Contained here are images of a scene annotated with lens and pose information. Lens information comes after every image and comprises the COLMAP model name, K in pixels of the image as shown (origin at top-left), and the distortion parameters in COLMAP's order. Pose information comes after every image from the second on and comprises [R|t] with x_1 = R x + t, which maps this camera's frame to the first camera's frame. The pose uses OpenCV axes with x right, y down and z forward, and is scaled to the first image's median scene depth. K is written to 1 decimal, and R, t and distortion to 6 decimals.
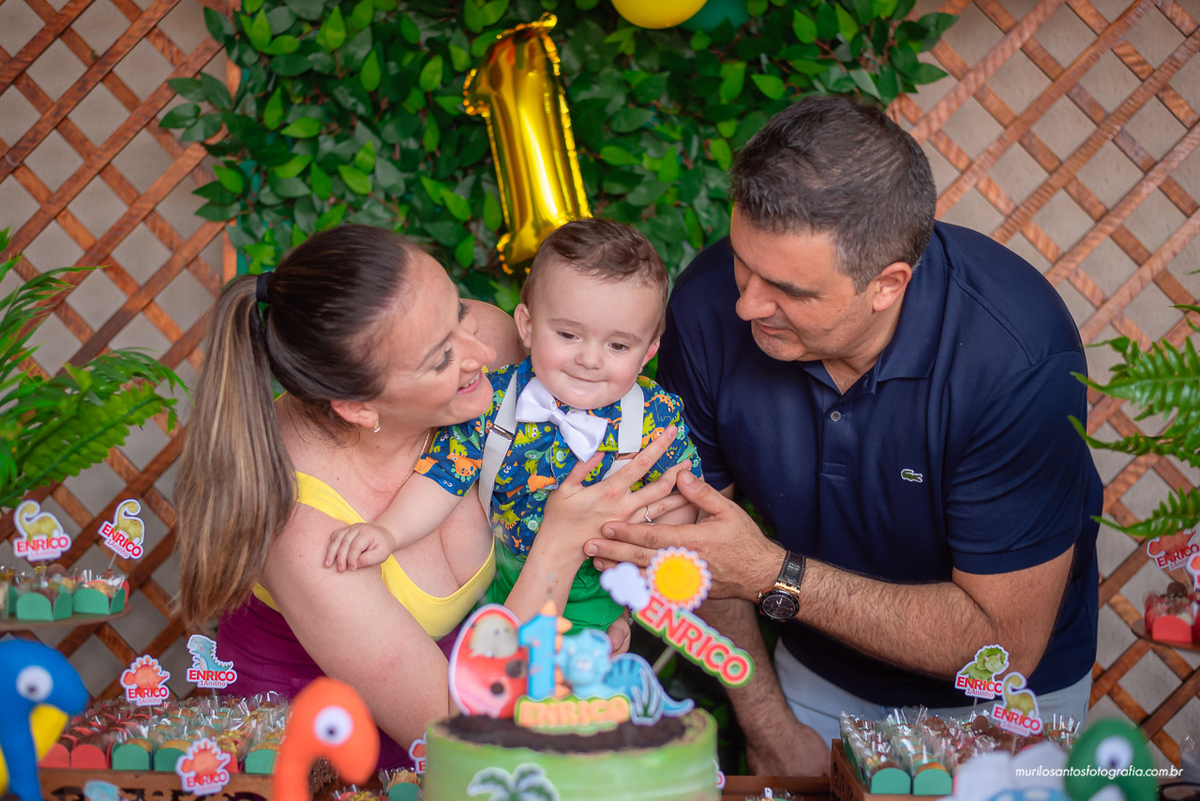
lens RADIAL K [[1773.6, 0, 600.0], [0, 1773.6, 400.5], [0, 0, 1]] dist [-0.110758, 0.015368]
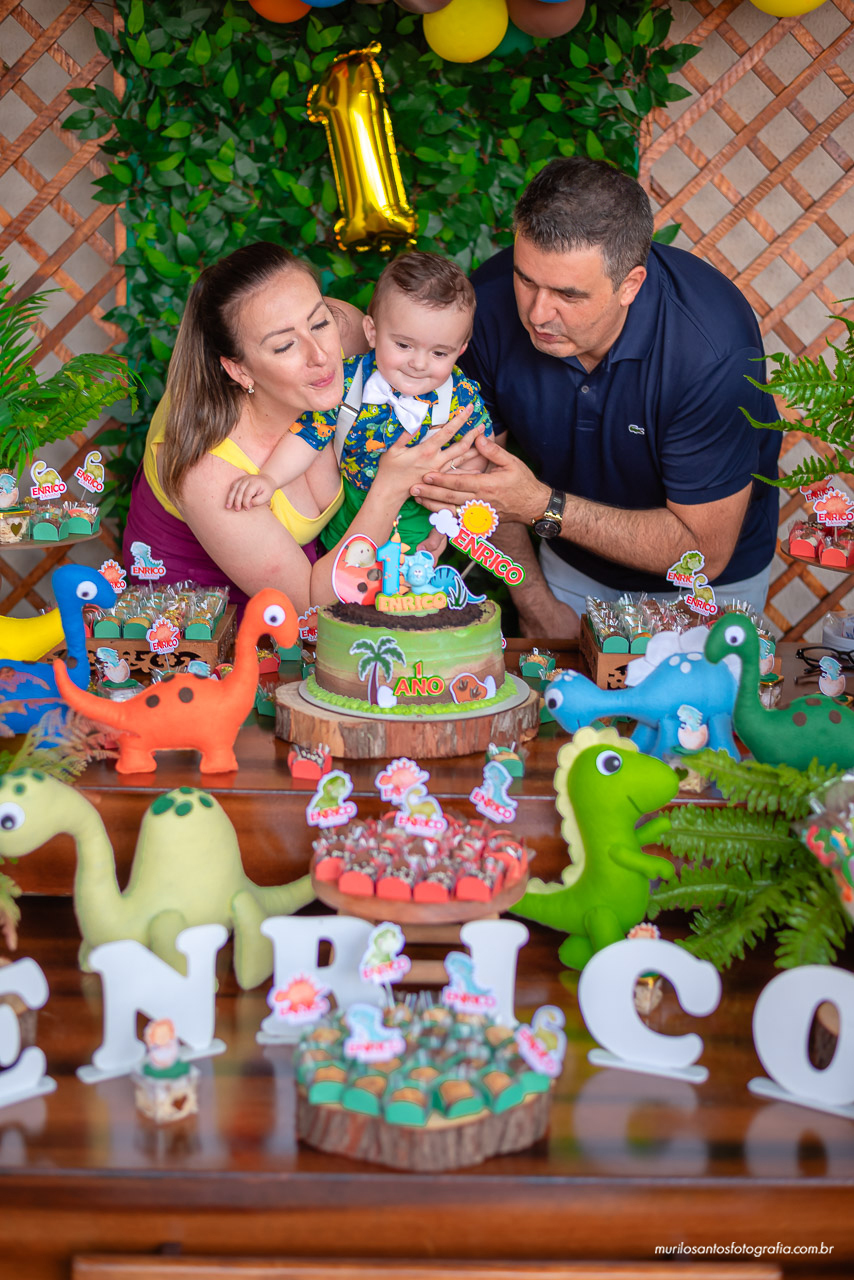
lens RADIAL K [[1891.8, 0, 427.0], [0, 1891.8, 640.0], [0, 0, 1]] dist [-0.110758, 0.015368]
pose [[0.999661, 0.000313, 0.026045, -0.026266], [-0.006035, 0.975508, 0.219881, -0.095105], [-0.025338, -0.219963, 0.975179, -0.383866]]
